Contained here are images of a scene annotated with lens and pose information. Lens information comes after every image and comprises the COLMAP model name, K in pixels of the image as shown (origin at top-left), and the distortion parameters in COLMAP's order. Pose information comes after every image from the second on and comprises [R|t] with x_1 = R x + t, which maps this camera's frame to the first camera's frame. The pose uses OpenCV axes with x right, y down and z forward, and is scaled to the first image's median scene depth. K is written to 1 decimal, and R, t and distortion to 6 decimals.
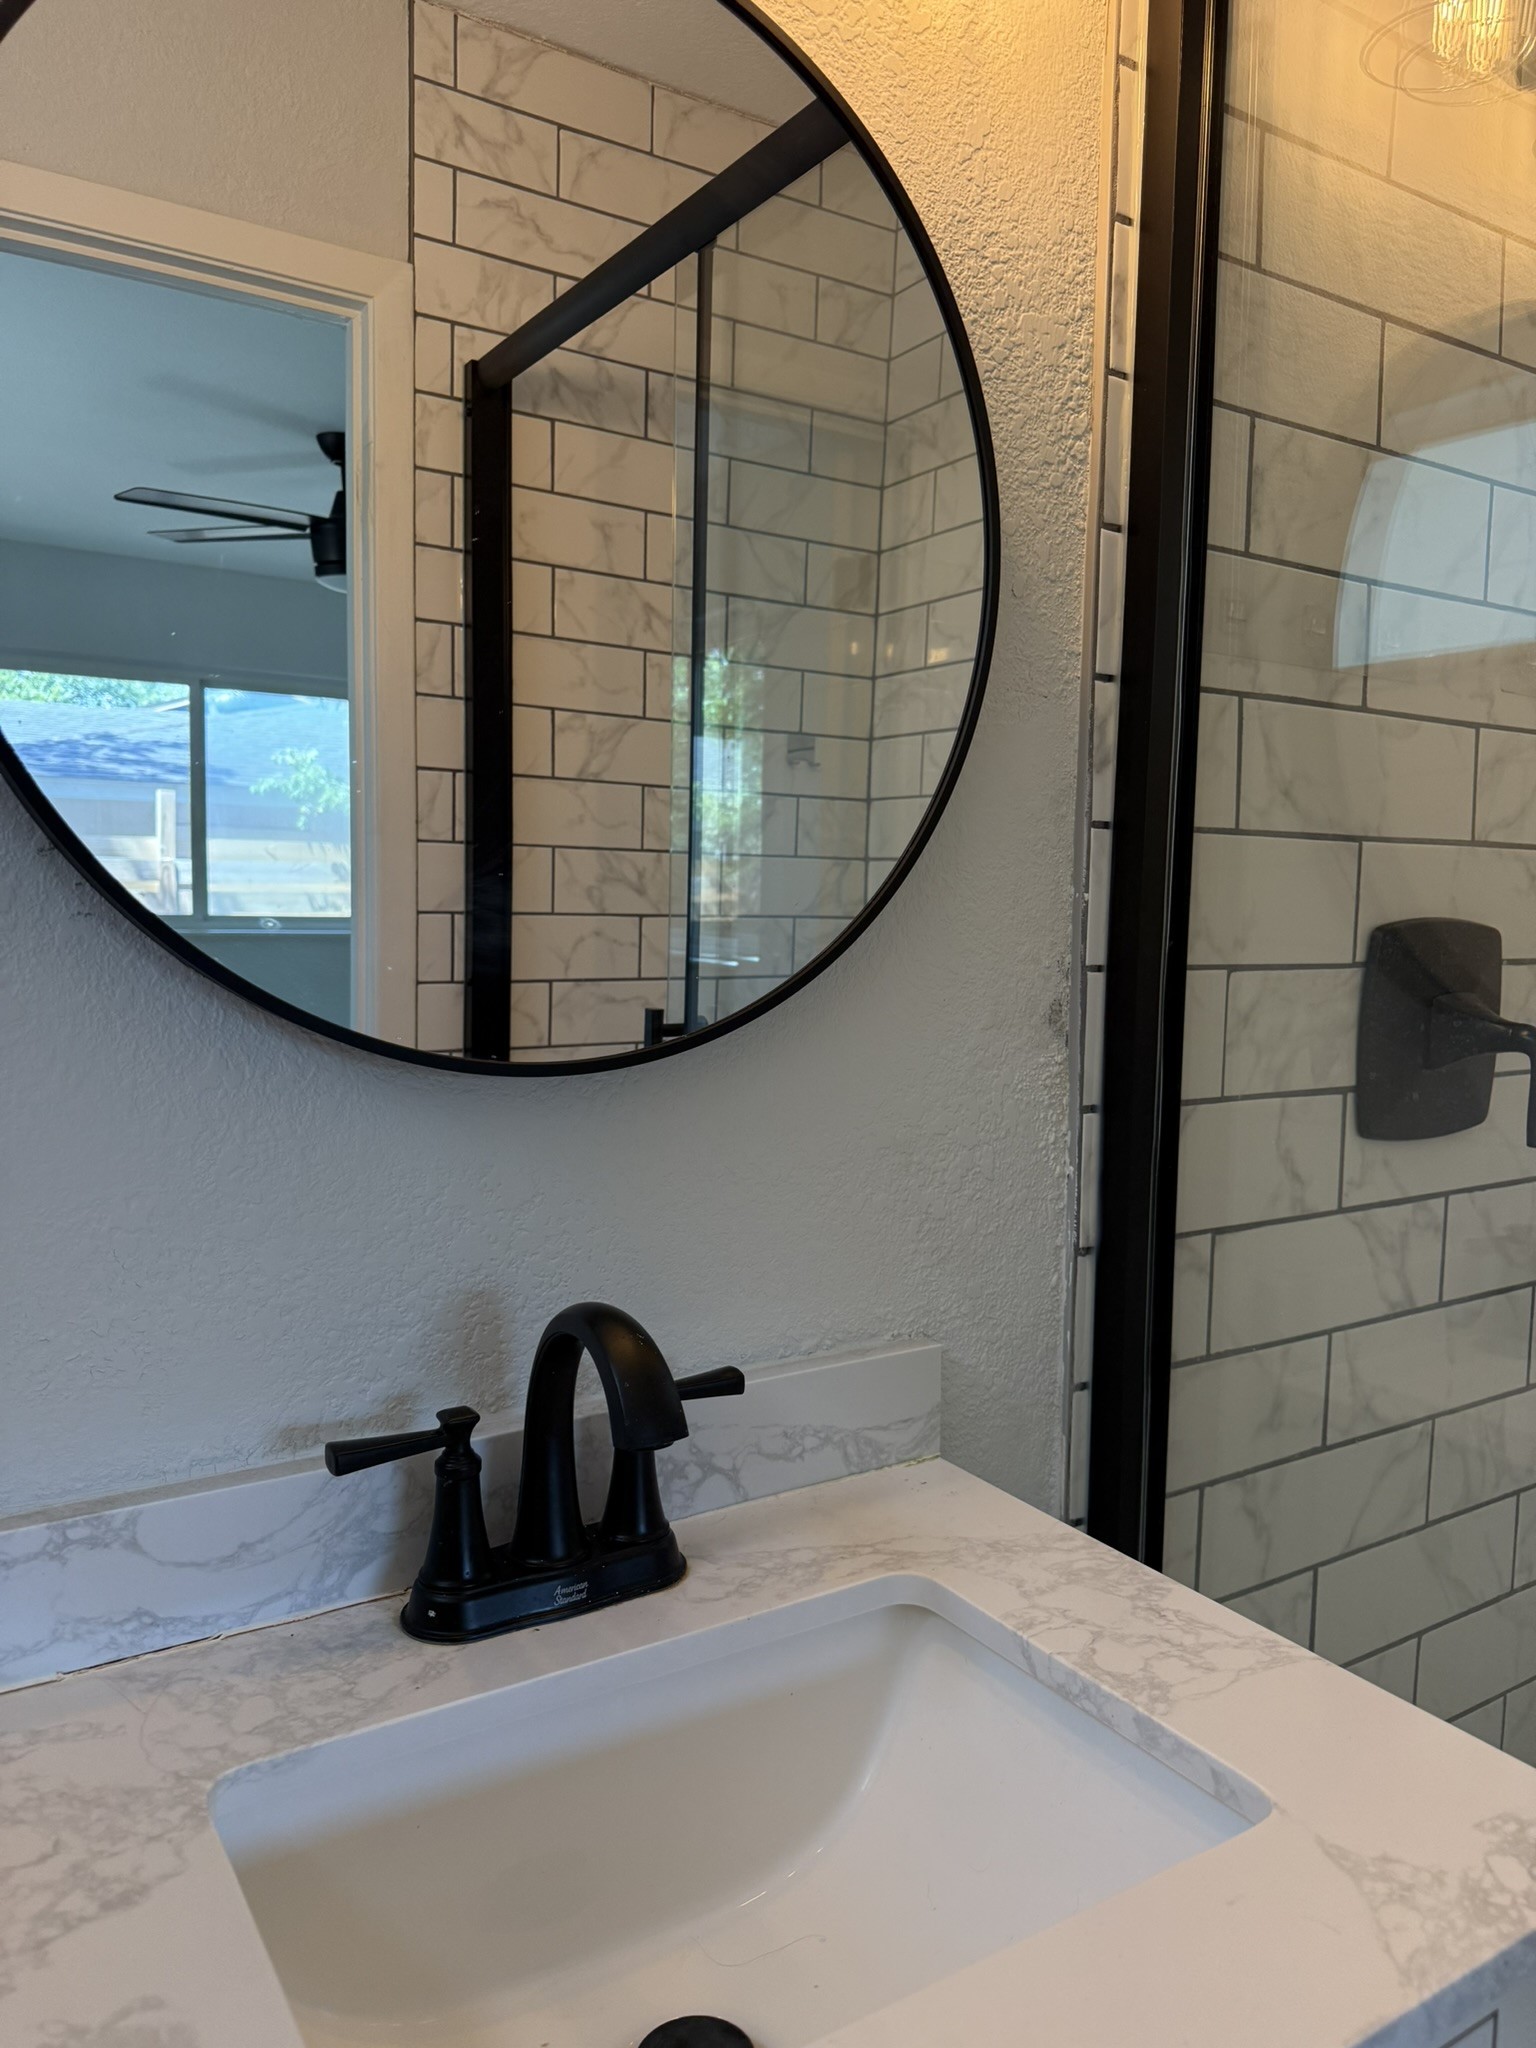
lens RADIAL K [[1449.5, 0, 769.7], [0, 1449.5, 1035.2], [0, 0, 1]] dist [0.137698, -0.205845]
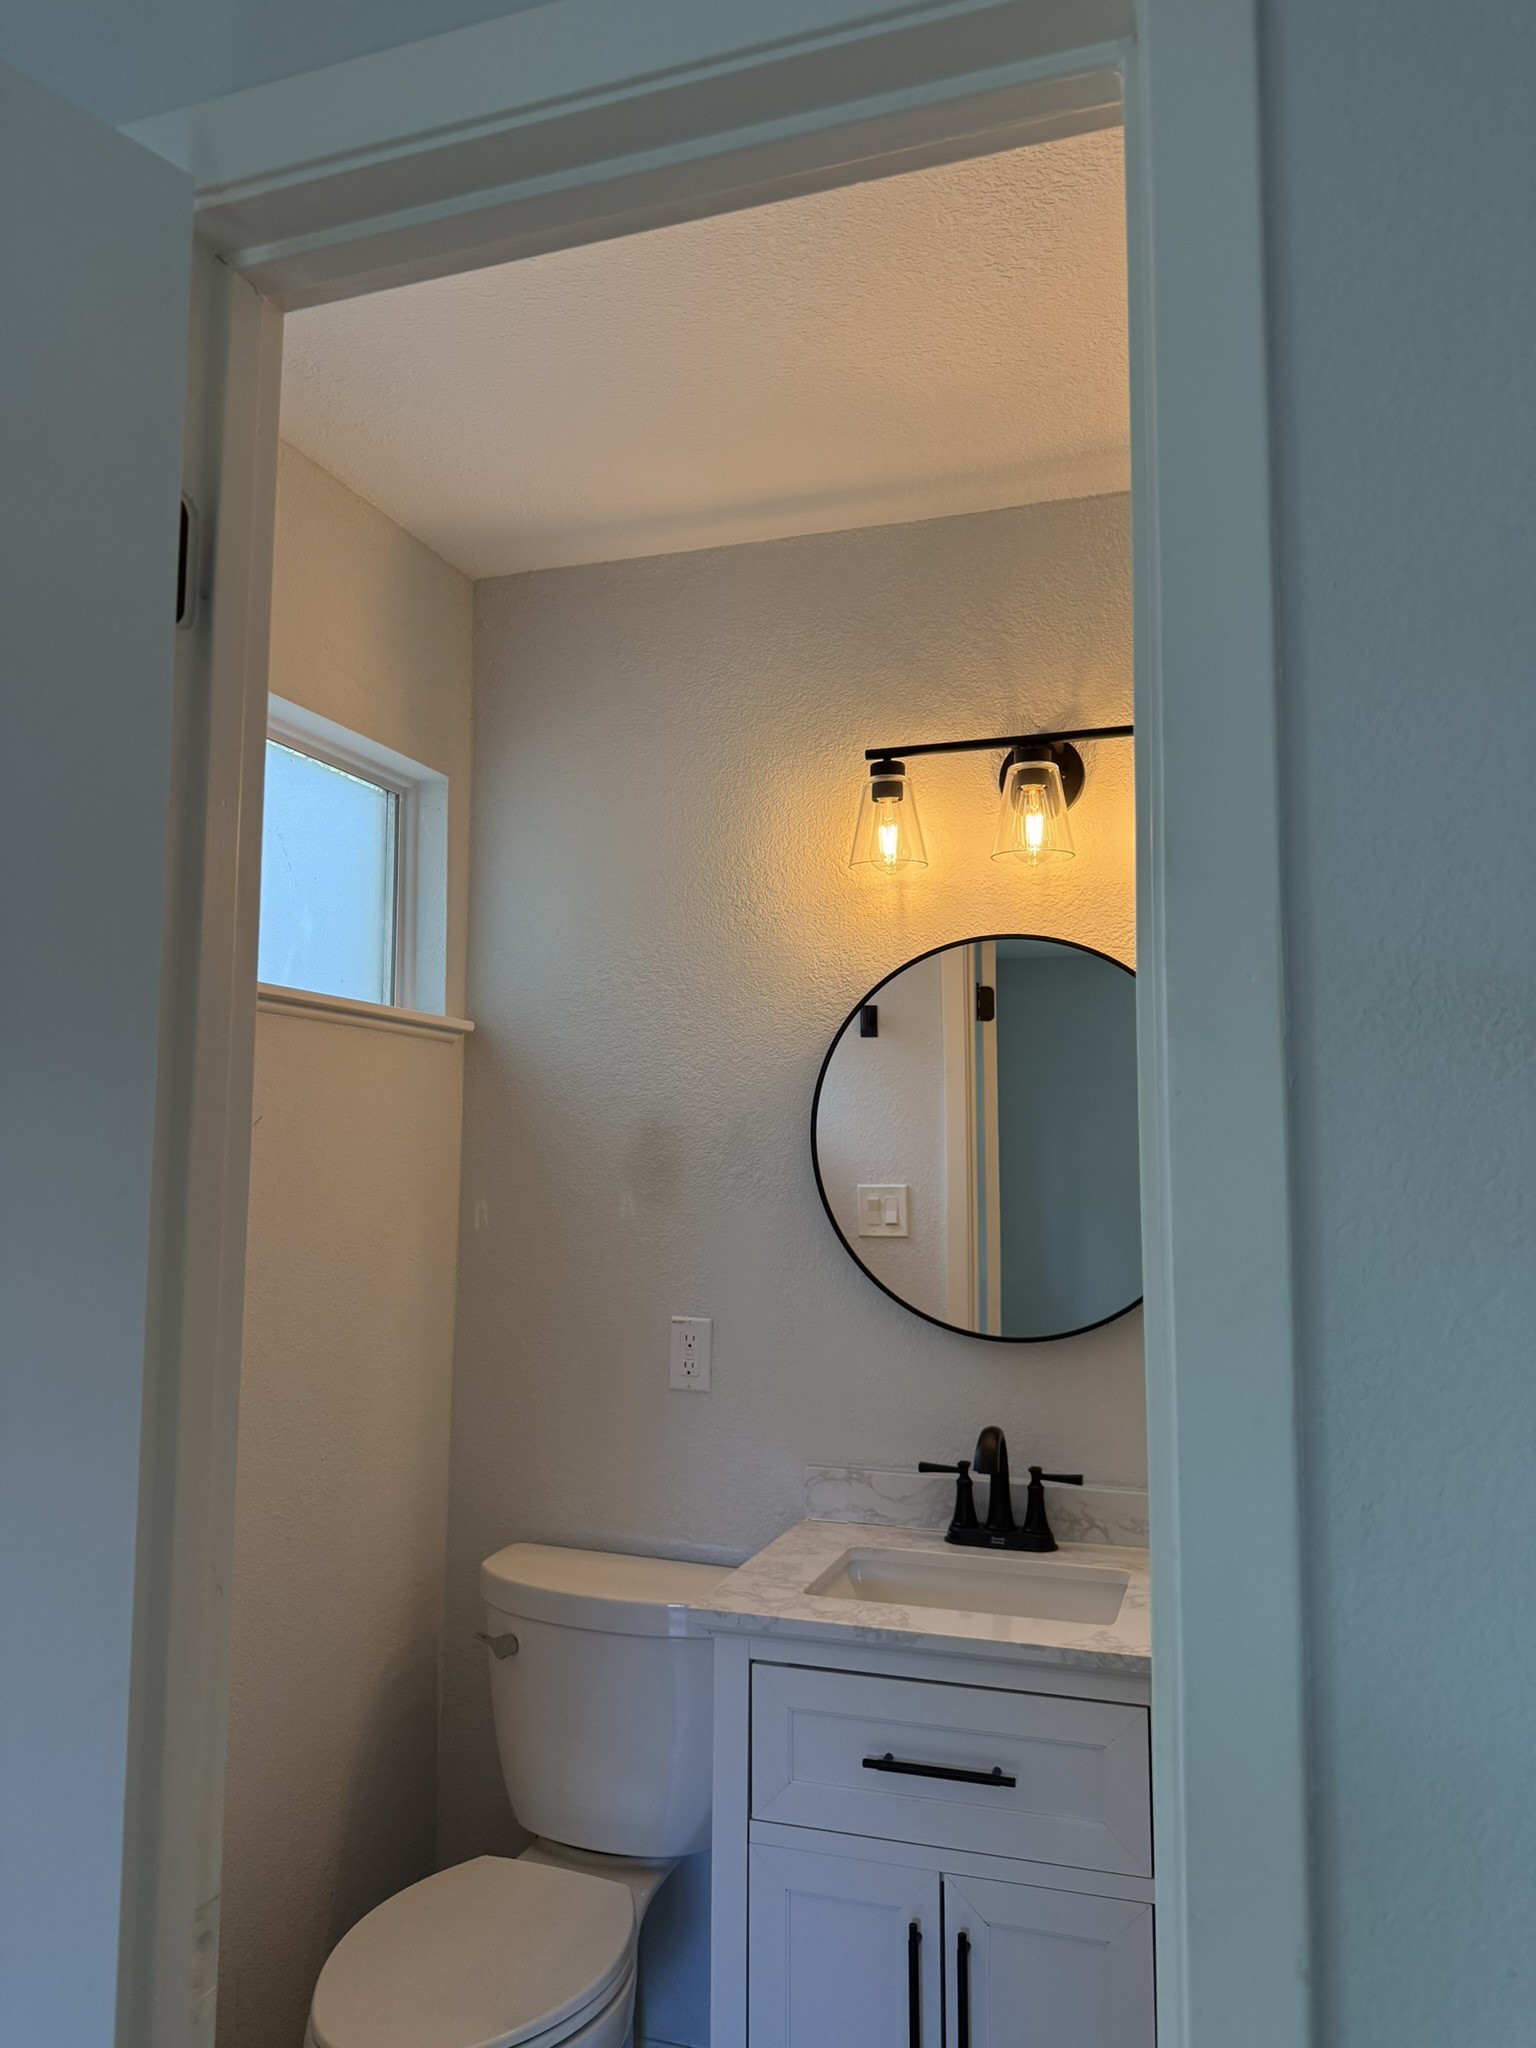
lens RADIAL K [[1449.5, 0, 769.7], [0, 1449.5, 1035.2], [0, 0, 1]] dist [0.137698, -0.205845]
pose [[0.633006, -0.088230, -0.769103, 1.316059], [-0.063696, 0.984180, -0.165328, -0.043787], [0.771522, 0.153642, 0.617372, -0.842509]]
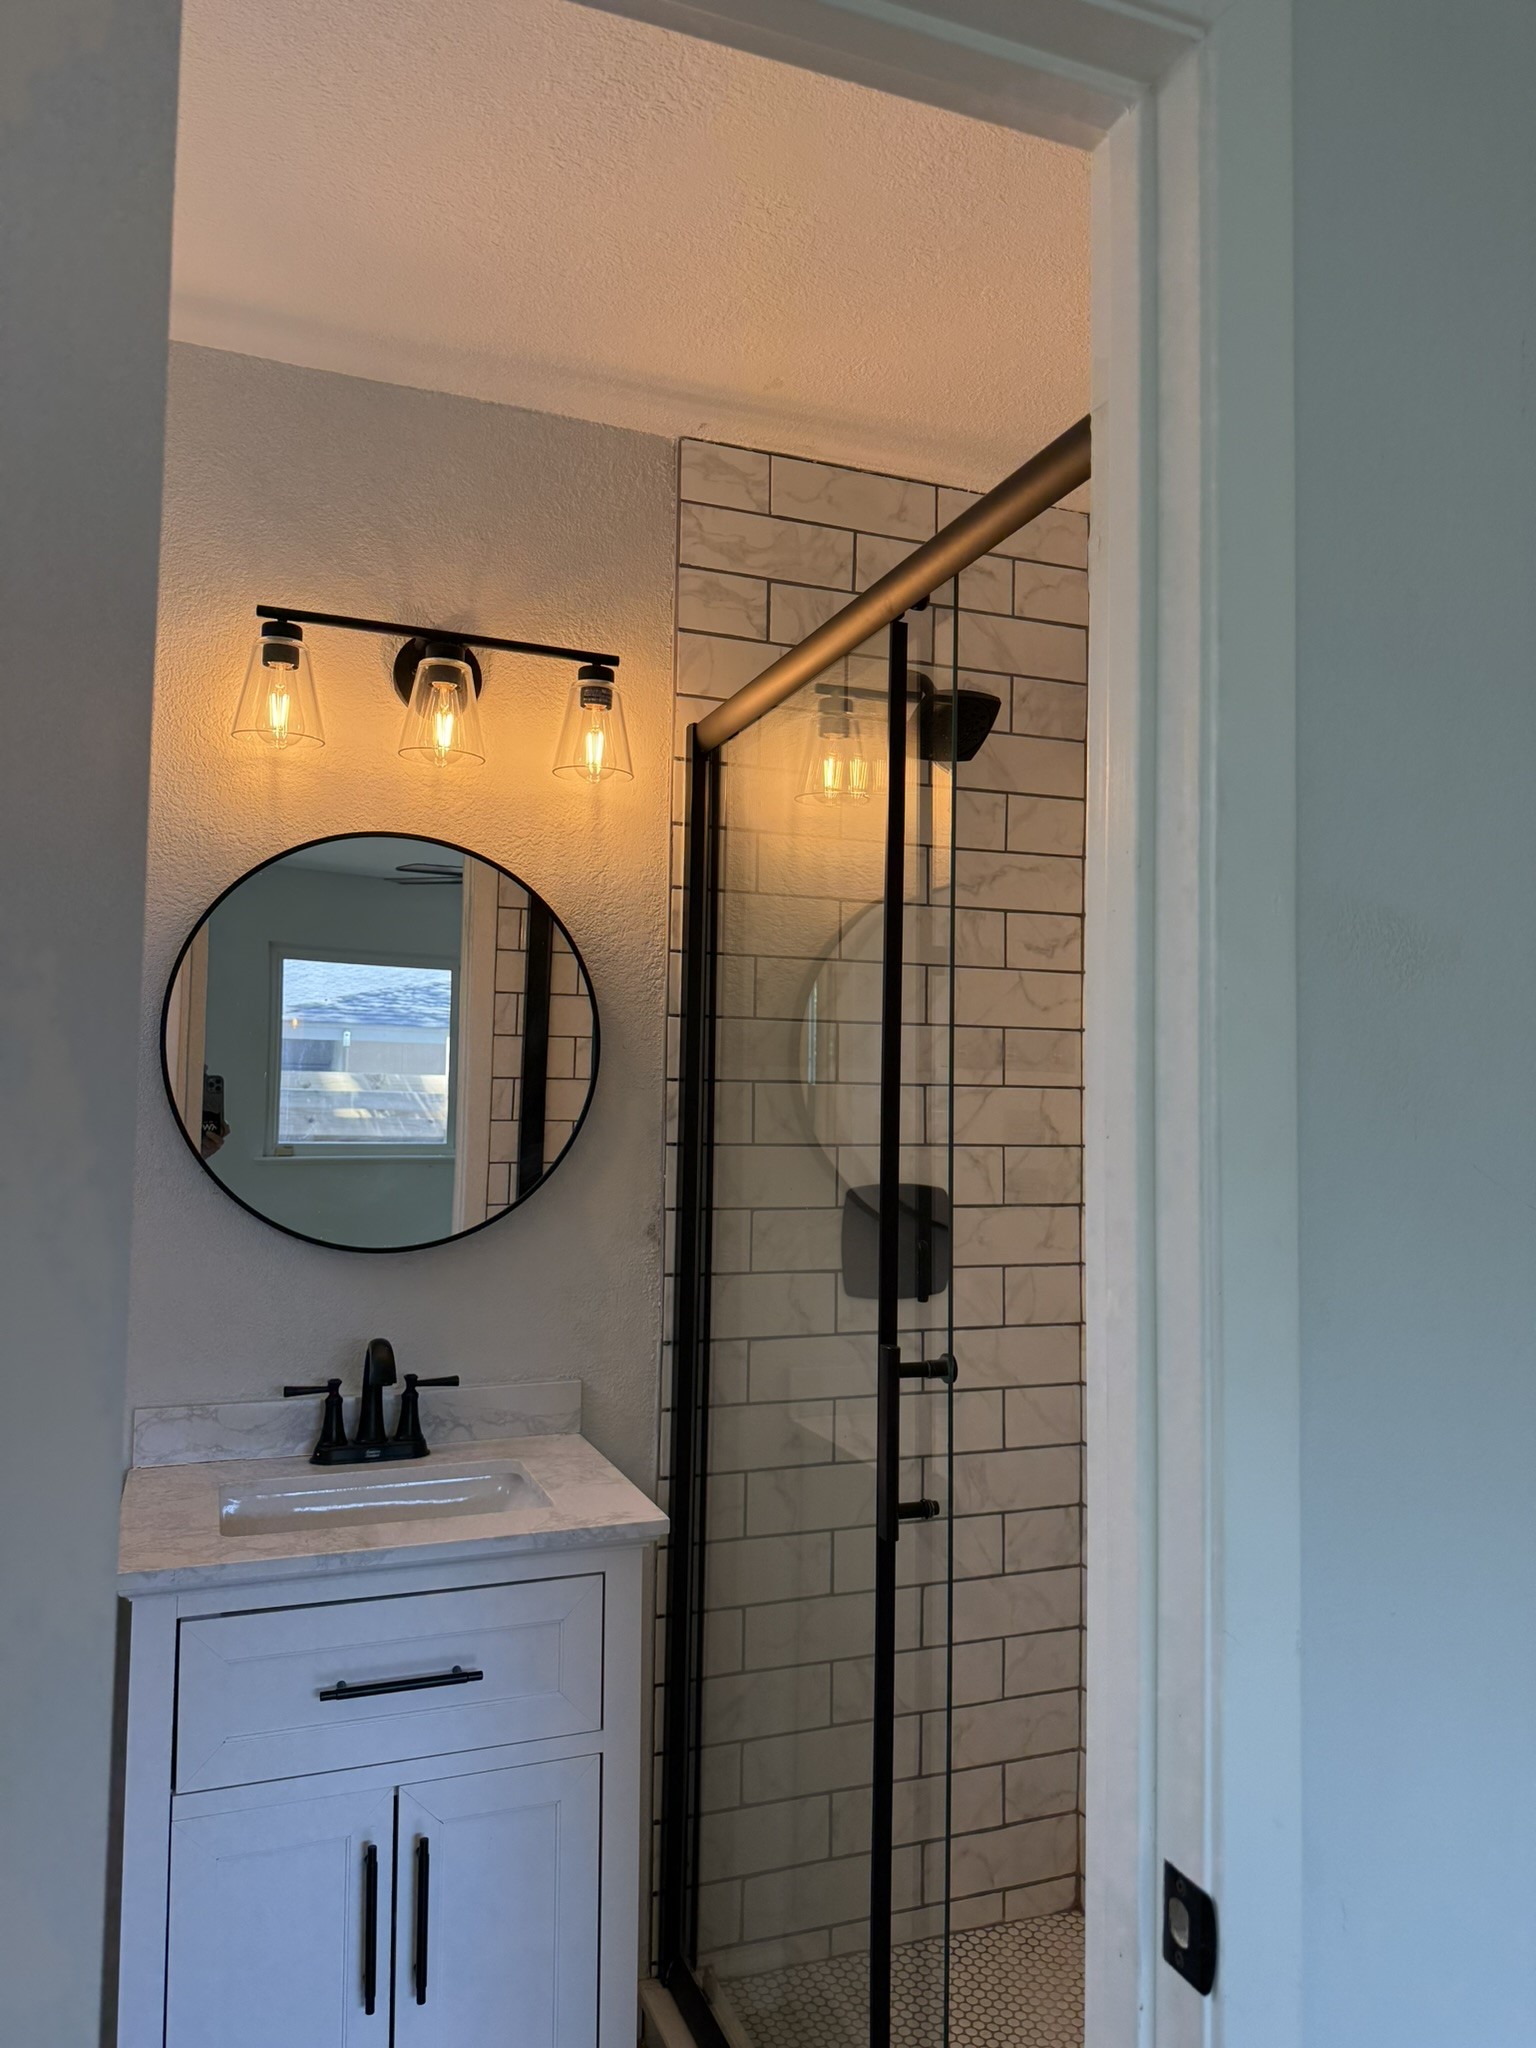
lens RADIAL K [[1439.4, 0, 768.0], [0, 1439.4, 1024.0], [0, 0, 1]] dist [0.132124, -0.199017]
pose [[0.979872, -0.016125, -0.198975, 0.814838], [-0.014843, 0.988088, -0.153170, 0.009015], [0.199075, 0.153040, 0.967961, -1.123245]]
